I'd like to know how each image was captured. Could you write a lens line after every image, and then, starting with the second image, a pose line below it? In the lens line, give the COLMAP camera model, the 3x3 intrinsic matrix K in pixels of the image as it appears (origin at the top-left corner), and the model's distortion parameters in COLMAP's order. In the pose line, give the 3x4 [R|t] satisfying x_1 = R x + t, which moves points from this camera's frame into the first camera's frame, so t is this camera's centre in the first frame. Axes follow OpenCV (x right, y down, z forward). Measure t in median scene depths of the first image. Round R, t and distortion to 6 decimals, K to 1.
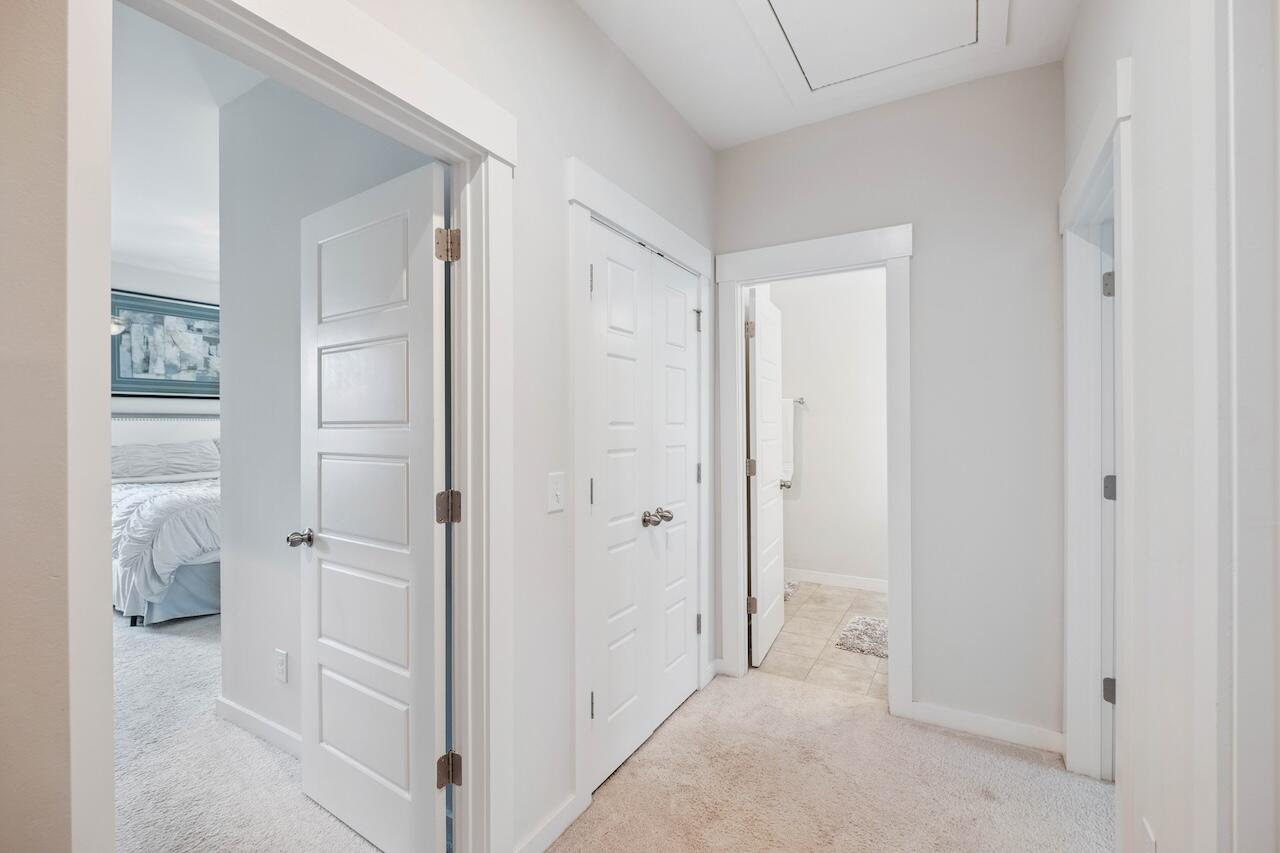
lens RADIAL K [[562.7, 0, 635.8], [0, 562.7, 430.4], [0, 0, 1]] dist [0.000538, 0.000140]
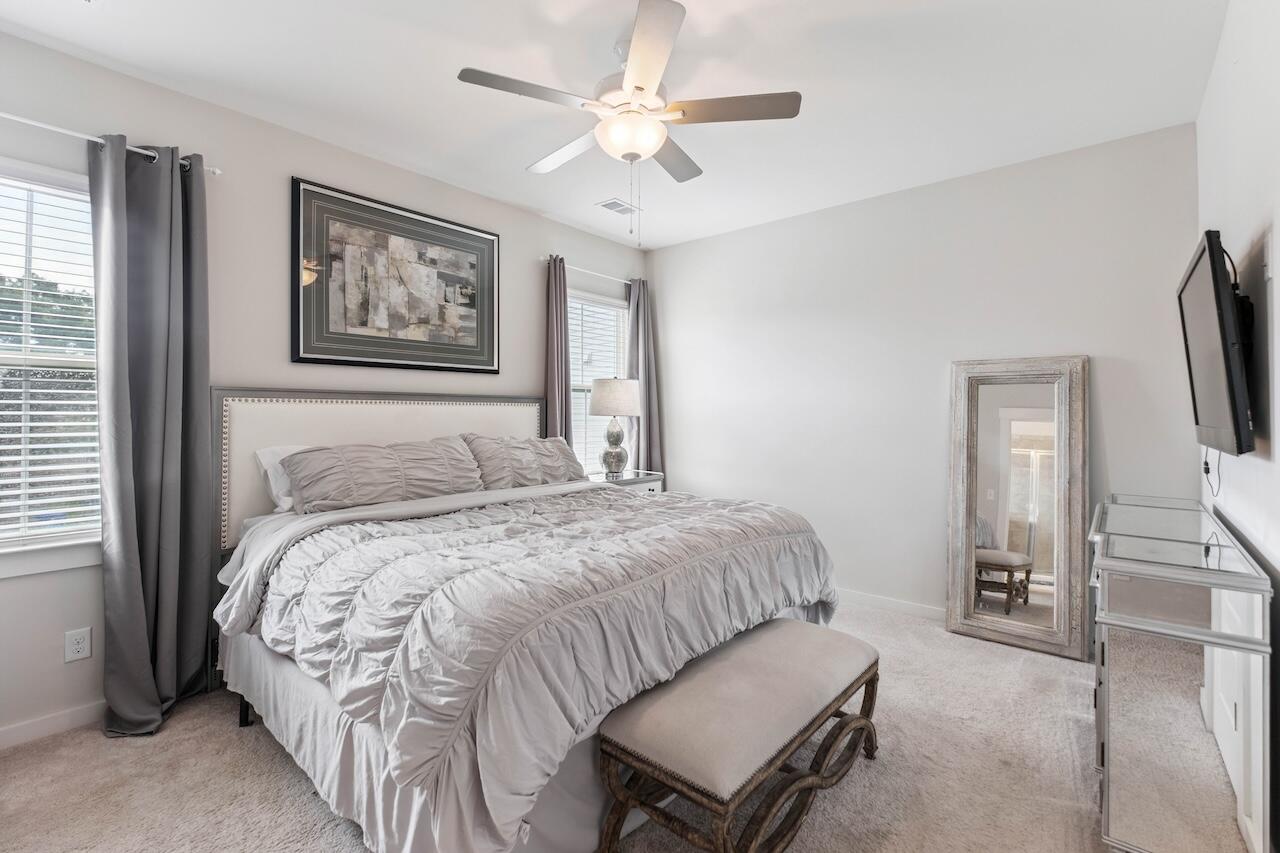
lens RADIAL K [[562.7, 0, 642.6], [0, 562.7, 416.2], [0, 0, 1]] dist [0.000538, 0.000140]
pose [[0.987323, 0.005498, -0.158629, -0.469079], [-0.006820, 0.999946, -0.007789, -0.001291], [0.158578, 0.008772, 0.987307, 0.440687]]
